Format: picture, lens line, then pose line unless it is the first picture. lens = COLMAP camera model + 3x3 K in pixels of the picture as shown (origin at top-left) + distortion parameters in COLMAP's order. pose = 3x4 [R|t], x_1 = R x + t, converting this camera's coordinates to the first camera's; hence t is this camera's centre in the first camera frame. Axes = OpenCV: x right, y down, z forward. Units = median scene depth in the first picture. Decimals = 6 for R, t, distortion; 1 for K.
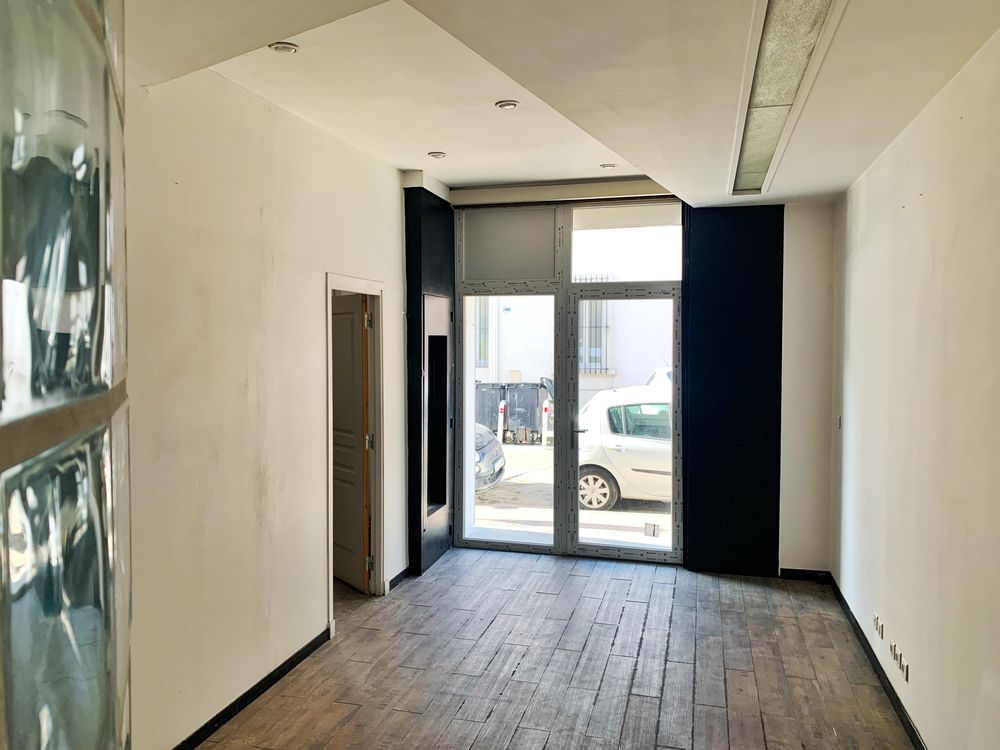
lens RADIAL K [[744.0, 0, 497.1], [0, 744.0, 368.8], [0, 0, 1]] dist [0.076298, -0.118561]
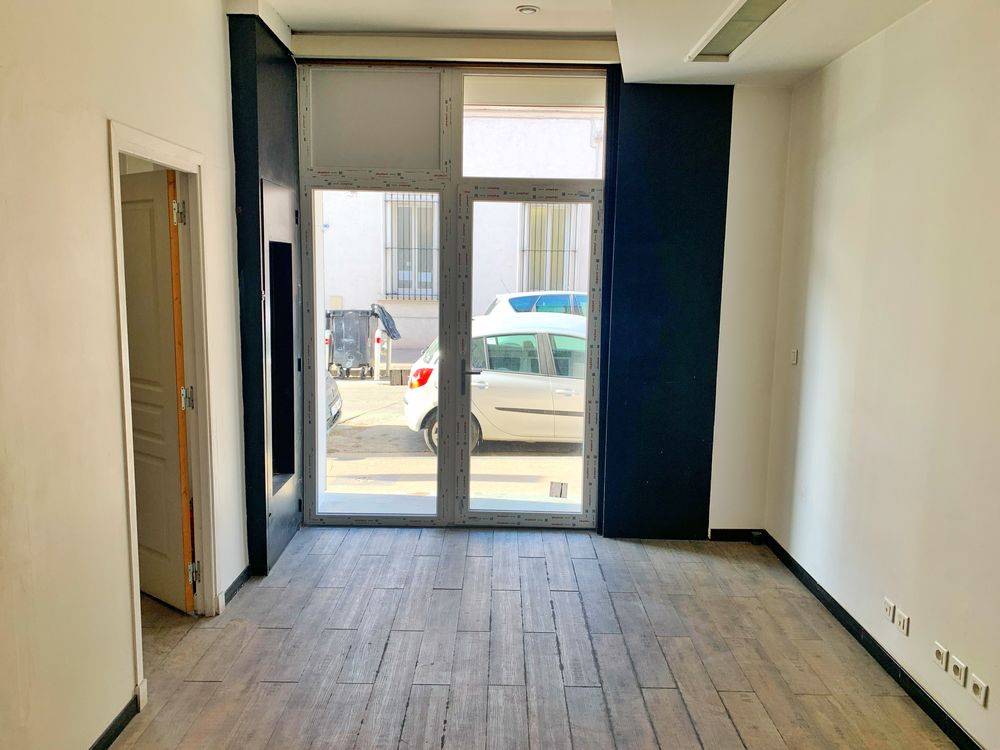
lens RADIAL K [[744.0, 0, 497.1], [0, 744.0, 368.8], [0, 0, 1]] dist [0.076298, -0.118561]
pose [[0.966646, -0.018237, 0.255465, -0.066629], [-0.006671, 0.995330, 0.096297, 0.005321], [-0.256028, -0.094790, 0.962011, 0.254432]]
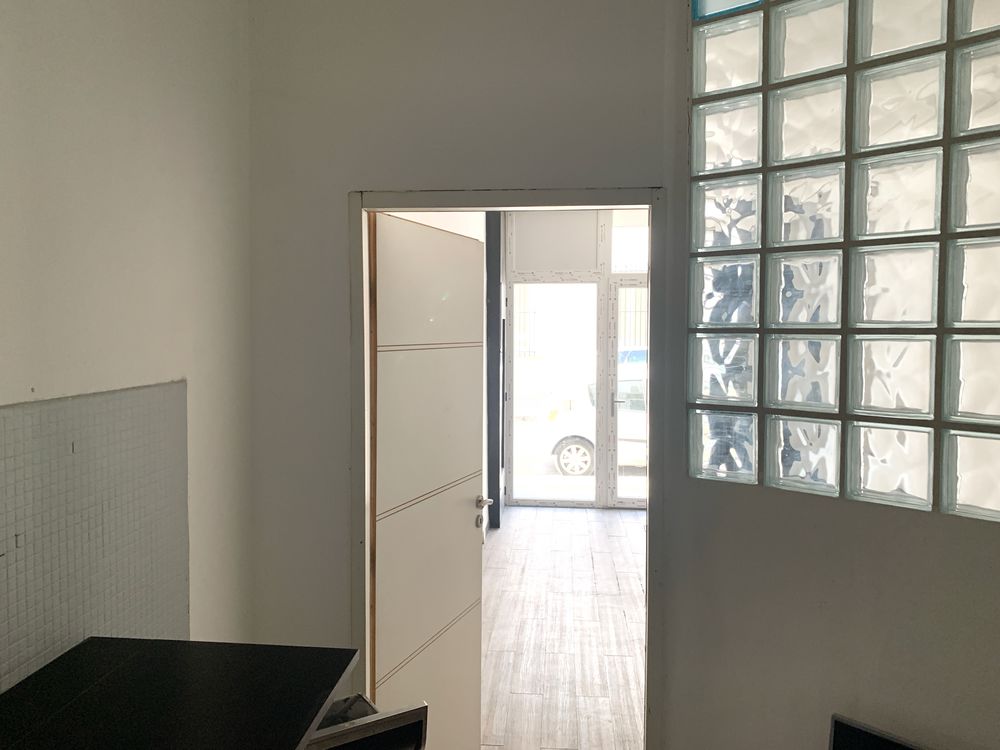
lens RADIAL K [[744.0, 0, 497.1], [0, 744.0, 368.8], [0, 0, 1]] dist [0.076298, -0.118561]
pose [[0.984761, -0.013080, 0.173418, -0.291629], [0.009527, 0.999728, 0.021301, 0.006961], [-0.173649, -0.019324, 0.984618, -0.116117]]
